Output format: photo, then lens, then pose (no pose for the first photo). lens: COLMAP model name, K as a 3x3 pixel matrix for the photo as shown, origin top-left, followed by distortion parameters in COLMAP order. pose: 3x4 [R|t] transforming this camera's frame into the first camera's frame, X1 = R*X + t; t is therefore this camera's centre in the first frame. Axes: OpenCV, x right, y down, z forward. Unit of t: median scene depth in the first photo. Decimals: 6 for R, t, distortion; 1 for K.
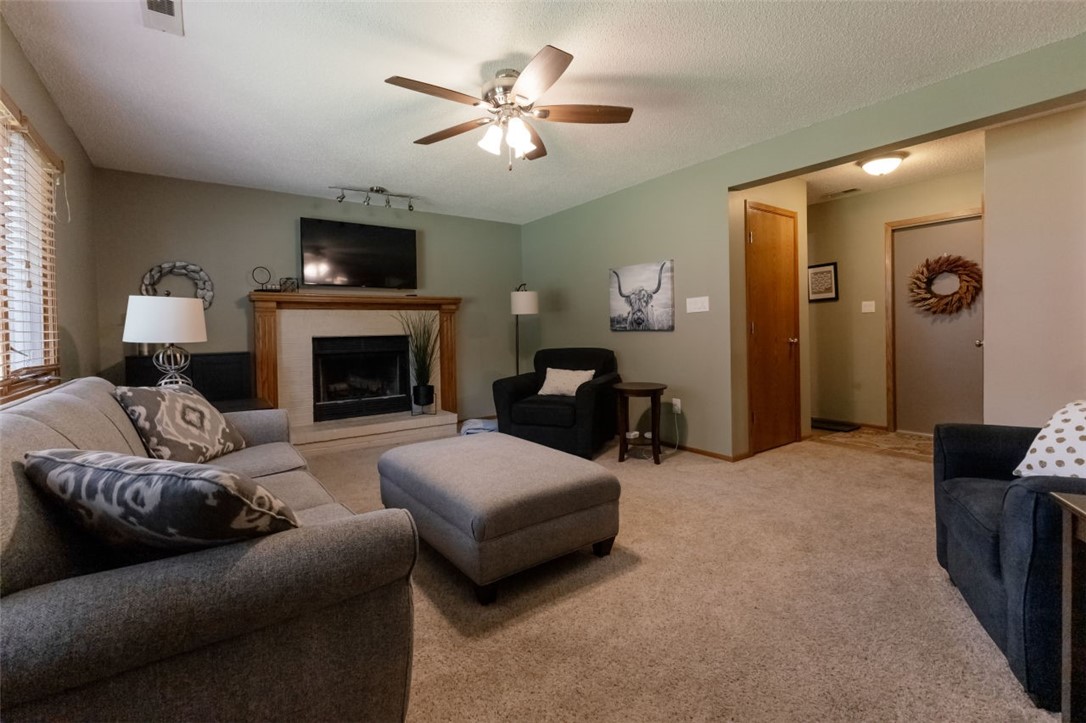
lens RADIAL K [[482.8, 0, 543.5], [0, 482.8, 342.8], [0, 0, 1]] dist [-0.000981, -0.000100]
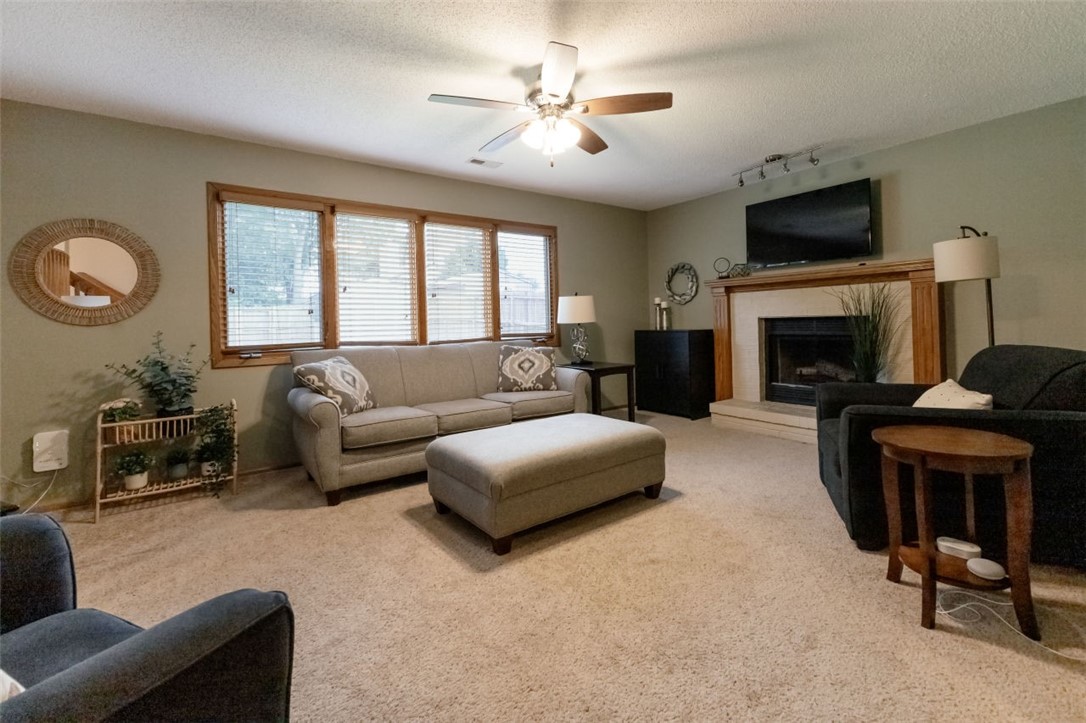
lens RADIAL K [[473.3, 0, 543.3], [0, 473.3, 316.6], [0, 0, 1]] dist [-0.000214, -0.000042]
pose [[0.015149, 0.007374, -0.999858, 0.533576], [-0.002676, 0.999970, 0.007334, -0.020797], [0.999882, 0.002565, 0.015168, 0.534444]]
